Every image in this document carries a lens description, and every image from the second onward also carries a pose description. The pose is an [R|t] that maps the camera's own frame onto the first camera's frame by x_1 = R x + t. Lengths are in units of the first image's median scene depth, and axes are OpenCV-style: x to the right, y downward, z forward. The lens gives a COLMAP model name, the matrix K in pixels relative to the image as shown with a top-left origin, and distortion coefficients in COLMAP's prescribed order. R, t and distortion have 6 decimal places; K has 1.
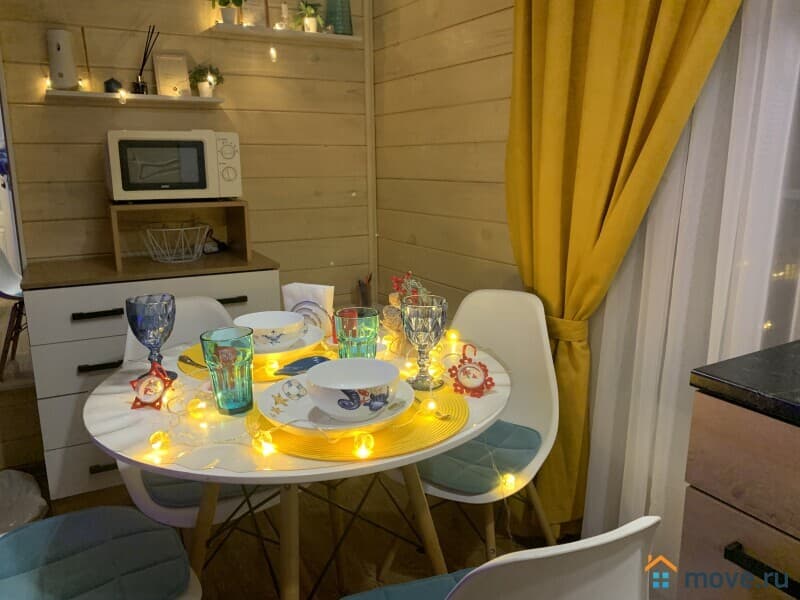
lens RADIAL K [[645.2, 0, 387.0], [0, 645.2, 299.9], [0, 0, 1]] dist [0.073319, -0.070637]
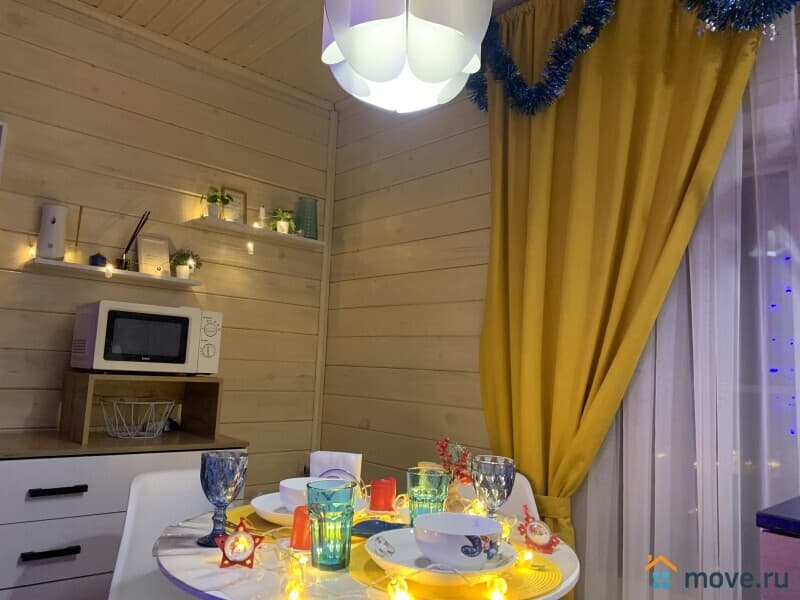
lens RADIAL K [[645.2, 0, 387.0], [0, 645.2, 299.9], [0, 0, 1]] dist [0.073319, -0.070637]
pose [[0.969737, 0.082888, 0.229651, -0.215318], [-0.006797, 0.949409, -0.313969, 0.049431], [-0.244057, 0.302907, 0.921240, -0.030222]]
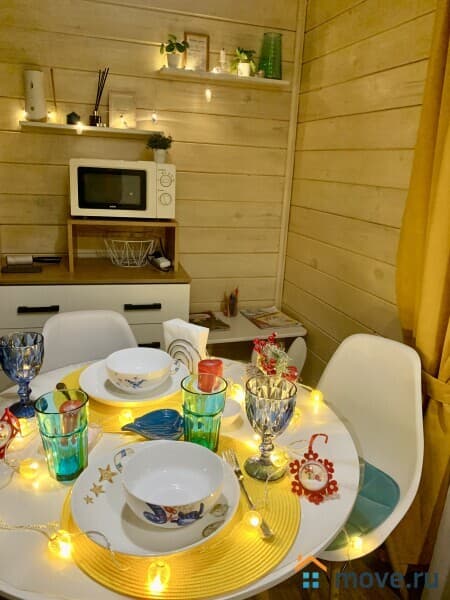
lens RADIAL K [[475.0, 0, 225.0], [0, 475.0, 300.0], [0, 0, 1]] dist [0.011869, 0.001280]
pose [[0.976226, 0.115425, -0.183468, 0.056087], [-0.103468, 0.991914, 0.073493, -0.090468], [0.190467, -0.052763, 0.980275, 0.178095]]
